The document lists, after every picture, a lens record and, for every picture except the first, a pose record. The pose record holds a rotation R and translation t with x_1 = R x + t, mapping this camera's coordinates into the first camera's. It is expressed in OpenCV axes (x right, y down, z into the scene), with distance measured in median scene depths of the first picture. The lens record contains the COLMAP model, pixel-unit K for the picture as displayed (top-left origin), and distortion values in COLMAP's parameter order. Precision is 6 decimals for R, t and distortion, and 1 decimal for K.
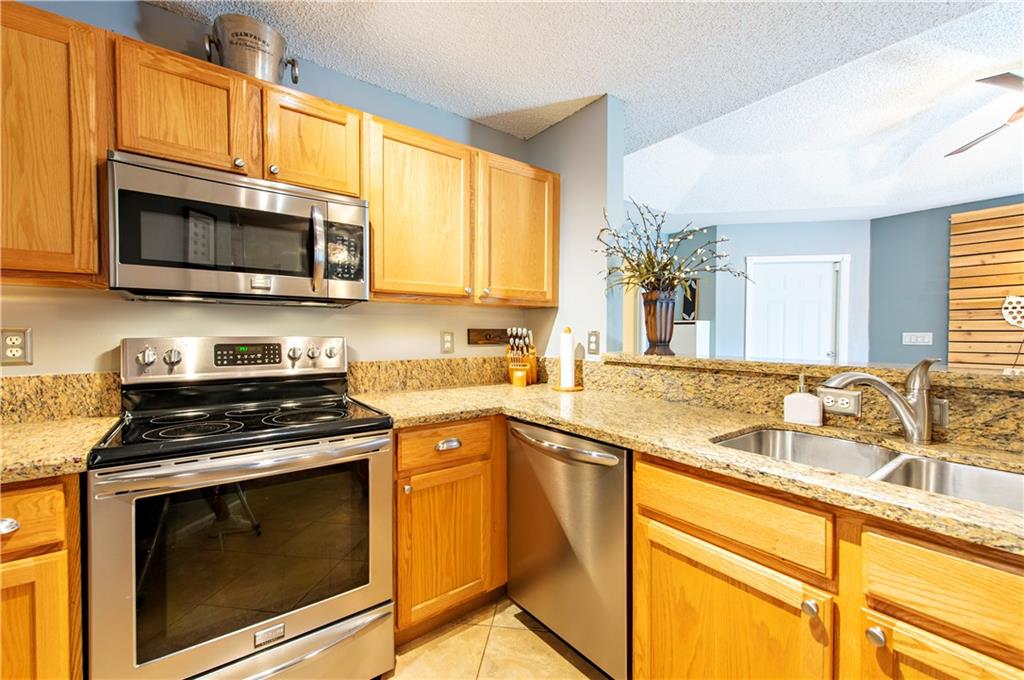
lens RADIAL K [[421.5, 0, 512.9], [0, 421.5, 339.1], [0, 0, 1]] dist [0.004703, -0.000229]
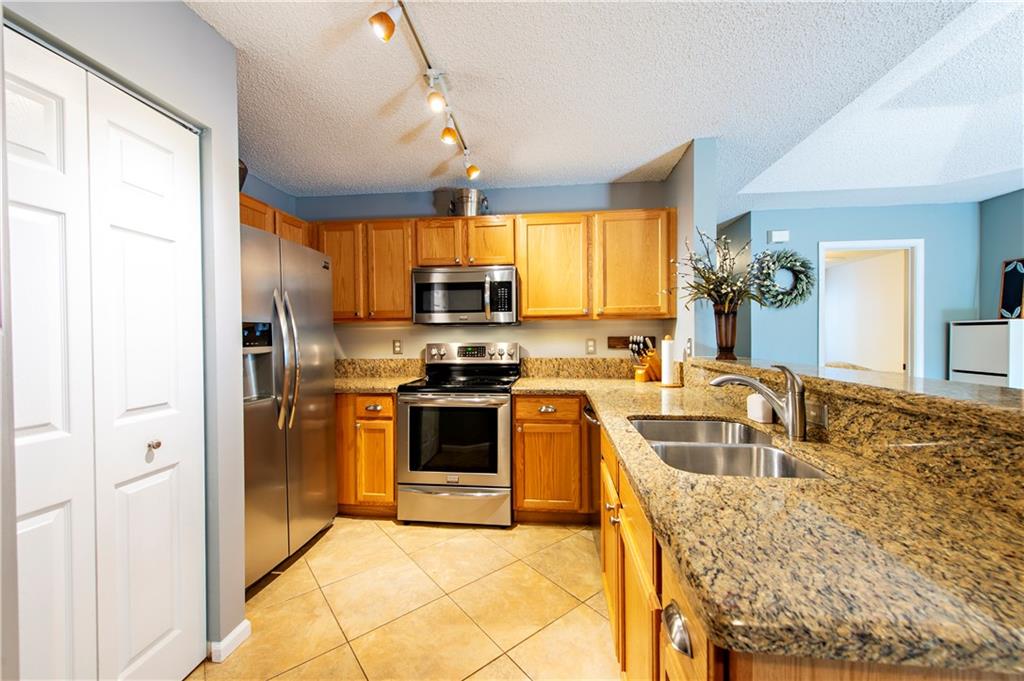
lens RADIAL K [[400.3, 0, 509.9], [0, 400.3, 340.6], [0, 0, 1]] dist [0.003668, -0.000885]
pose [[0.717009, -0.001182, -0.697063, 0.711271], [-0.002094, 0.999990, -0.003851, -0.008170], [0.697061, 0.004221, 0.716999, -0.185794]]
